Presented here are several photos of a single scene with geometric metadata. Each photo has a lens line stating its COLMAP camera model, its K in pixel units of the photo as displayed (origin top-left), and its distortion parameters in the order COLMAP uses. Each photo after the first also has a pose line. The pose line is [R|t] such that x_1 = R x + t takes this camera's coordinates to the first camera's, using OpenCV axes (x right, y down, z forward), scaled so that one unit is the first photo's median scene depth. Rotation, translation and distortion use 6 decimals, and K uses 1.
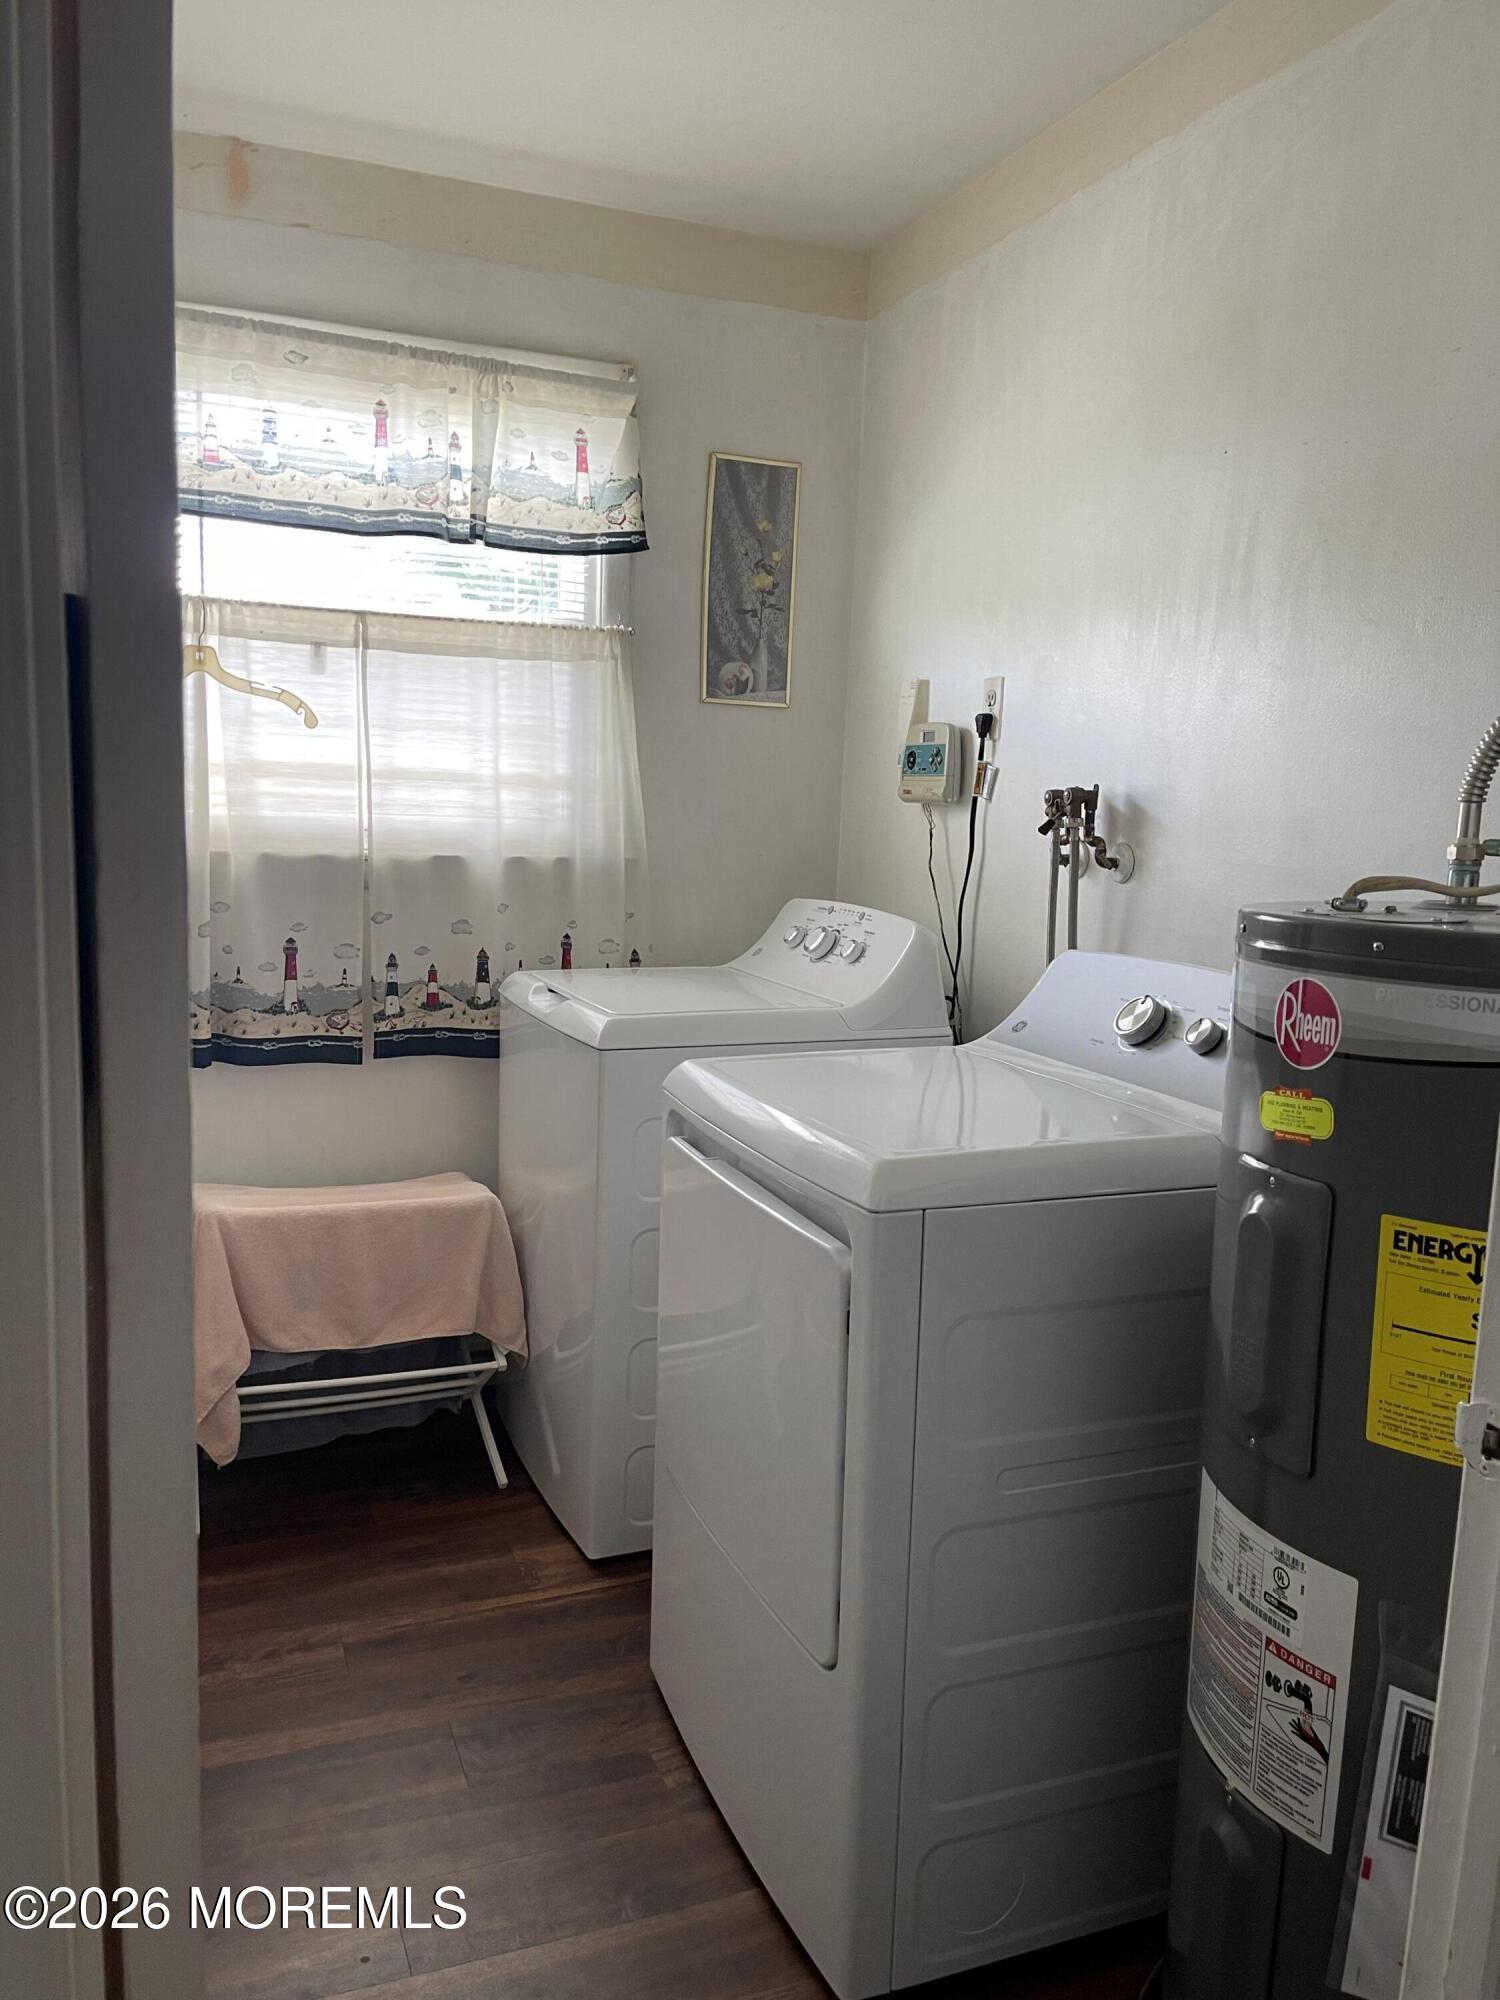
lens RADIAL K [[1516.2, 0, 748.4], [0, 1516.2, 986.4], [0, 0, 1]] dist [0.015269, -0.023137]
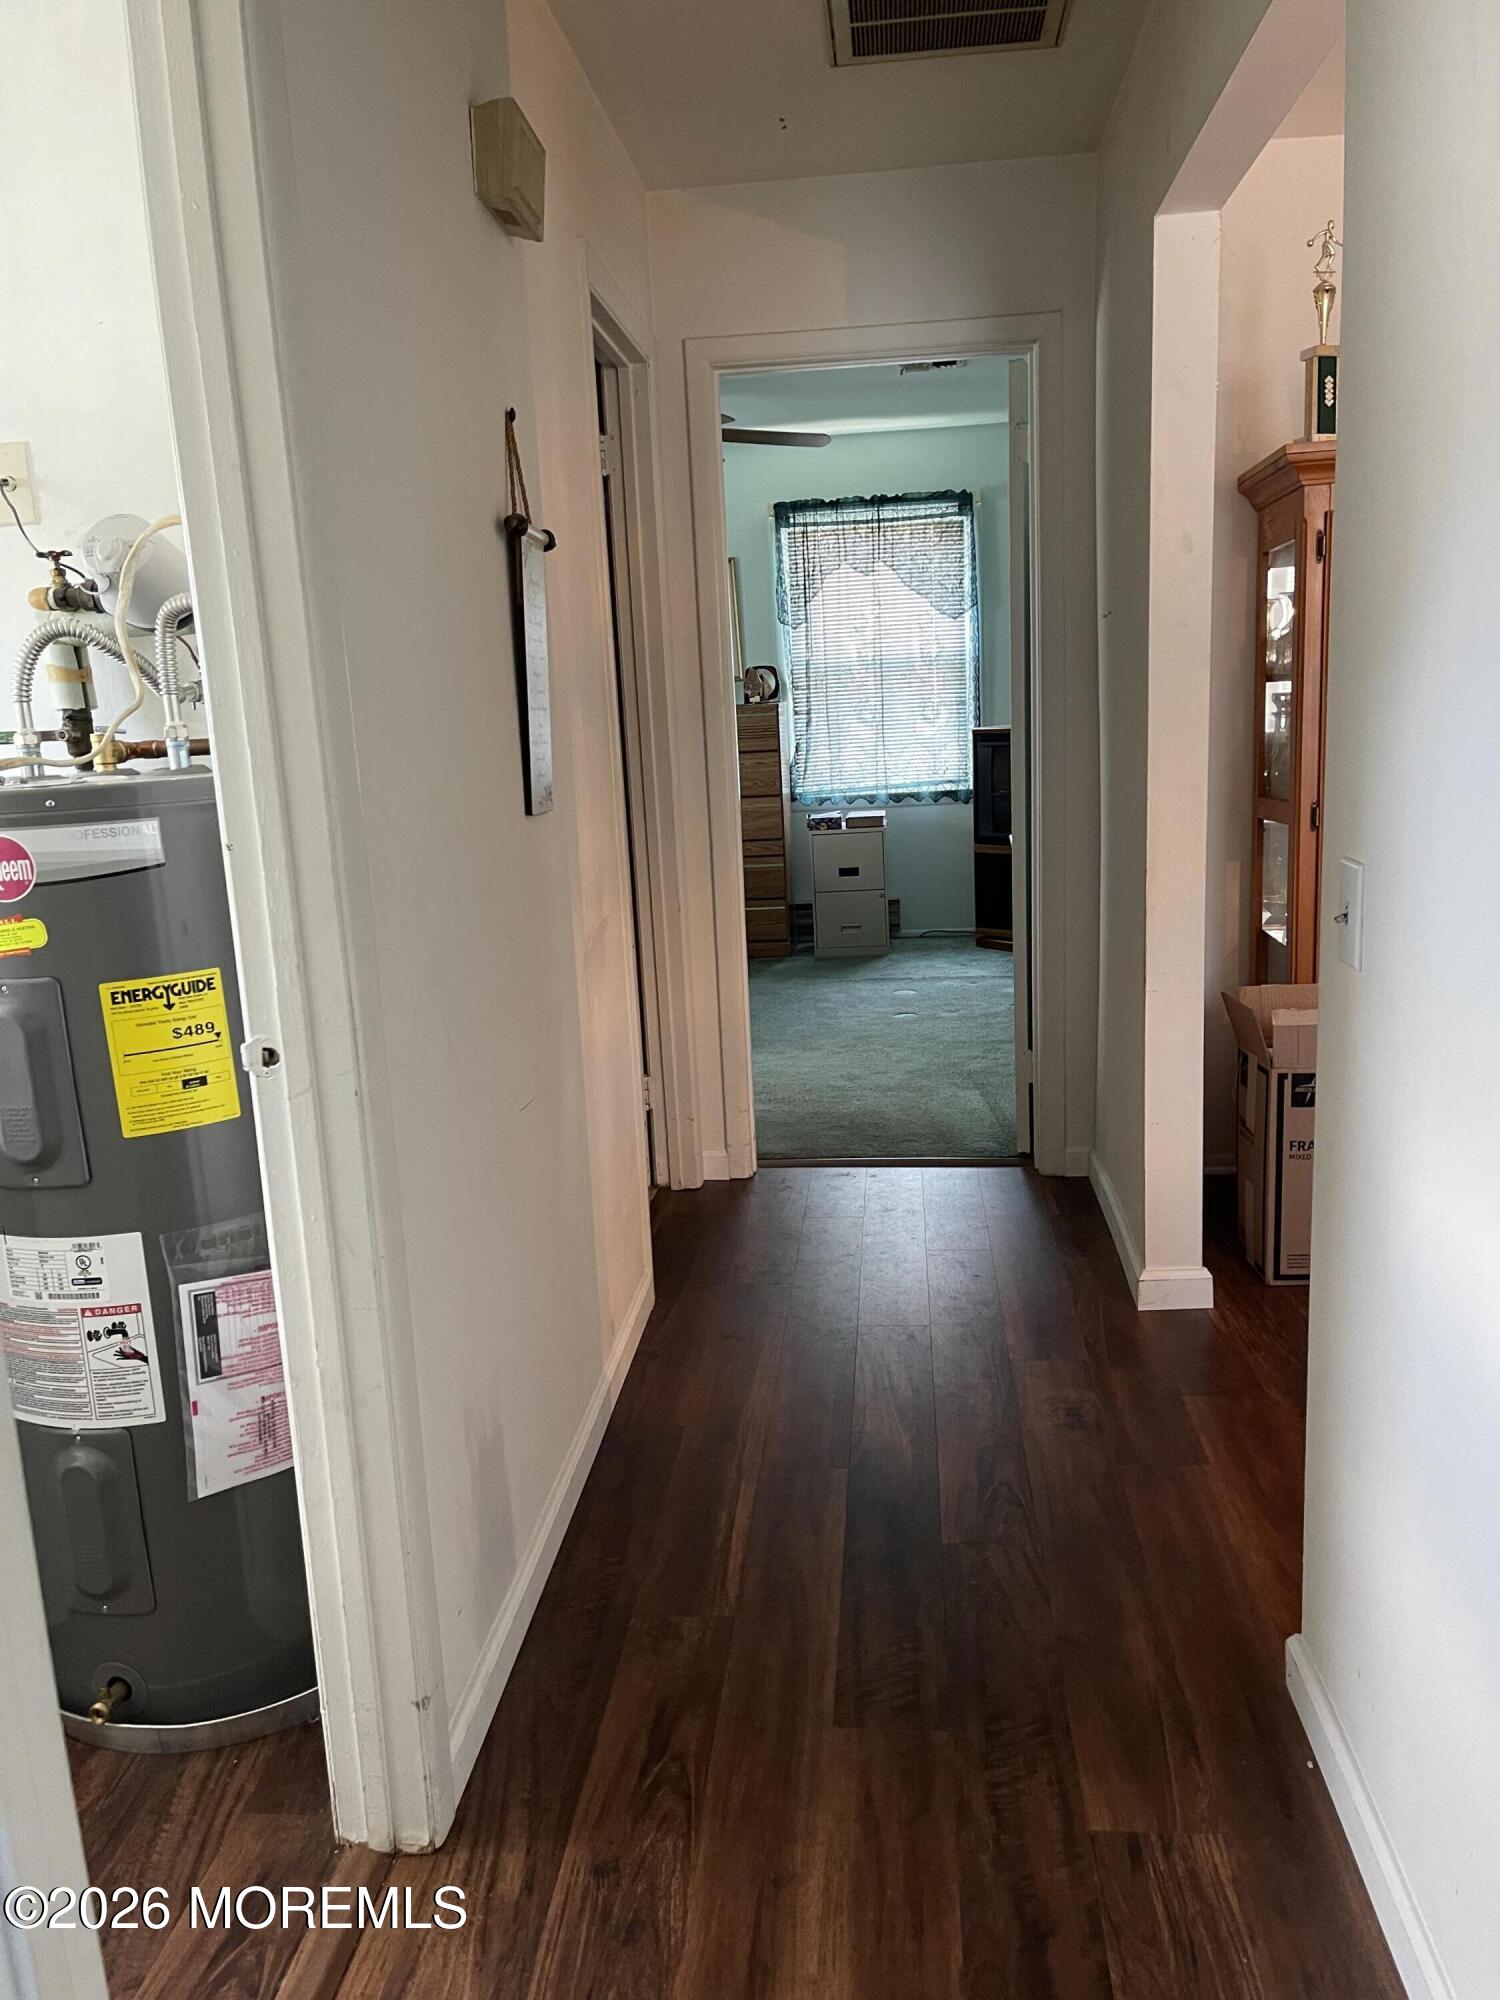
lens RADIAL K [[1516.2, 0, 746.6], [0, 1516.2, 1001.3], [0, 0, 1]] dist [0.015269, -0.023137]
pose [[0.463389, -0.236435, 0.854031, -0.518770], [0.178115, 0.968931, 0.171601, 0.024322], [-0.868070, 0.072598, 0.491105, -0.245405]]
